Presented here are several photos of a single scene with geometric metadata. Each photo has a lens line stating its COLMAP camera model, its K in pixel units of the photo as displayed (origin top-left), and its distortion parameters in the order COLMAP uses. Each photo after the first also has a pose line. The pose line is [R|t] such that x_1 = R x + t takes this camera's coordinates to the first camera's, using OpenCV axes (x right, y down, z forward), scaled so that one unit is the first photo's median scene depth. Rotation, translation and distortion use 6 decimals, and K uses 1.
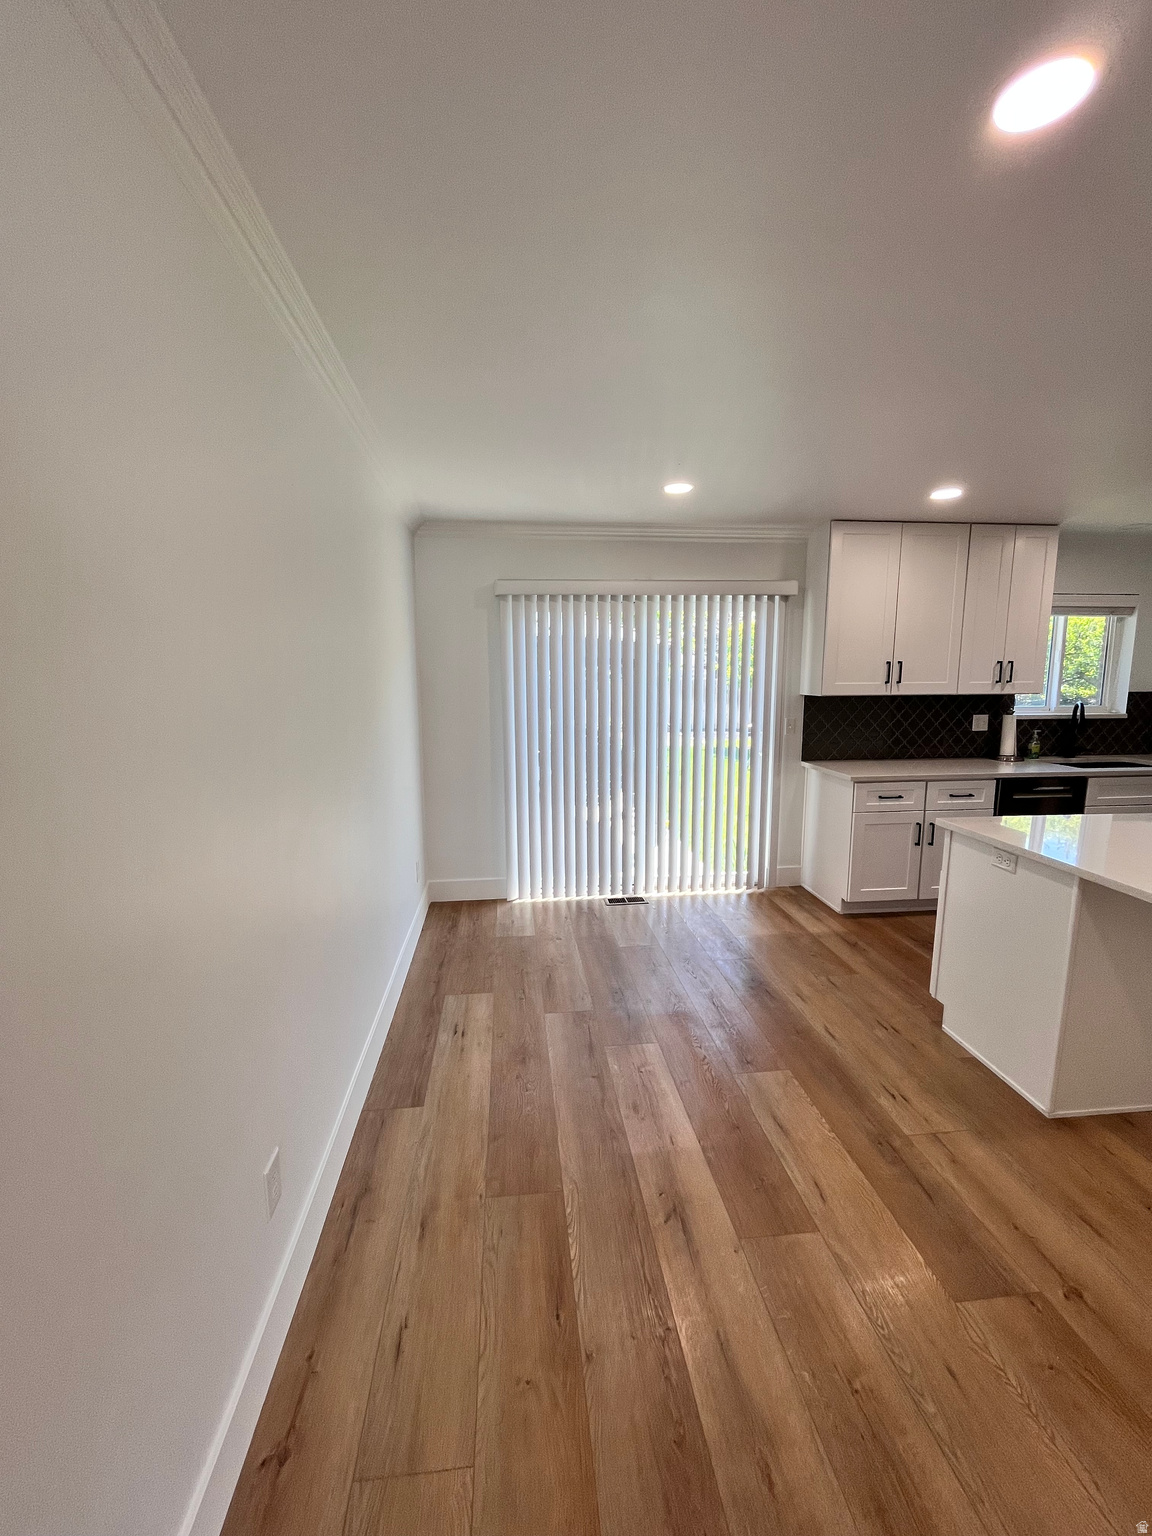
lens RADIAL K [[625.1, 0, 572.1], [0, 625.1, 763.9], [0, 0, 1]] dist [-0.005854, 0.000858]
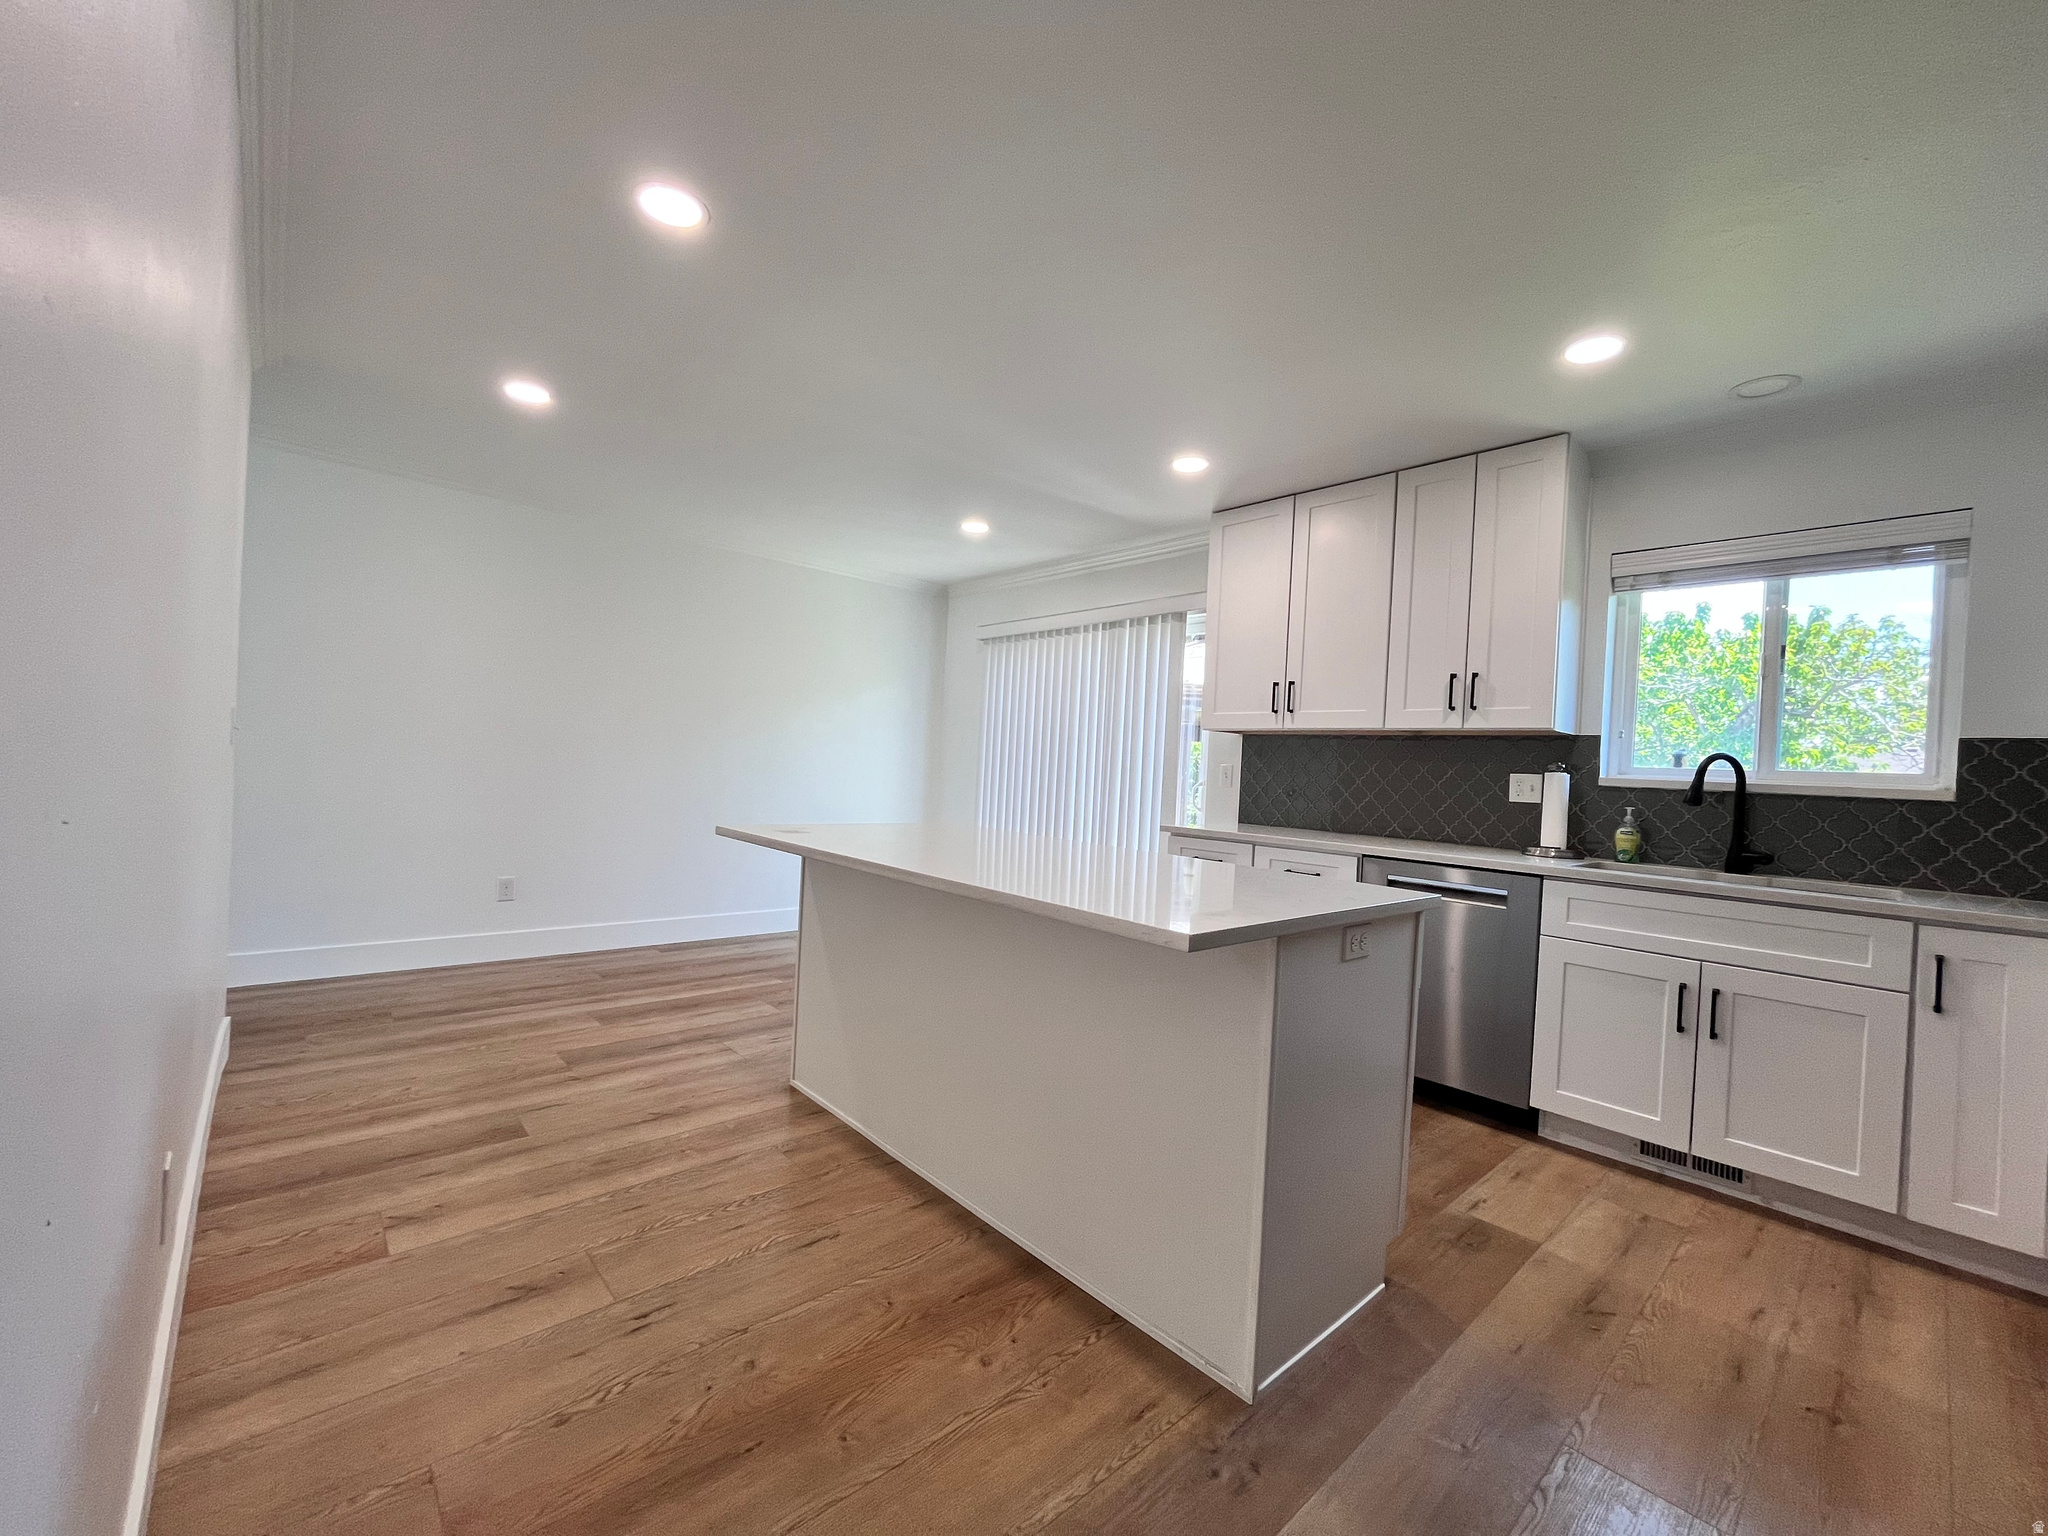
lens RADIAL K [[833.5, 0, 1017.6], [0, 833.5, 766.3], [0, 0, 1]] dist [-0.005854, 0.000858]
pose [[0.589268, 0.035888, -0.807140, 1.062112], [-0.166740, 0.982909, -0.078029, 0.053489], [0.790544, 0.180563, 0.585181, 0.209562]]
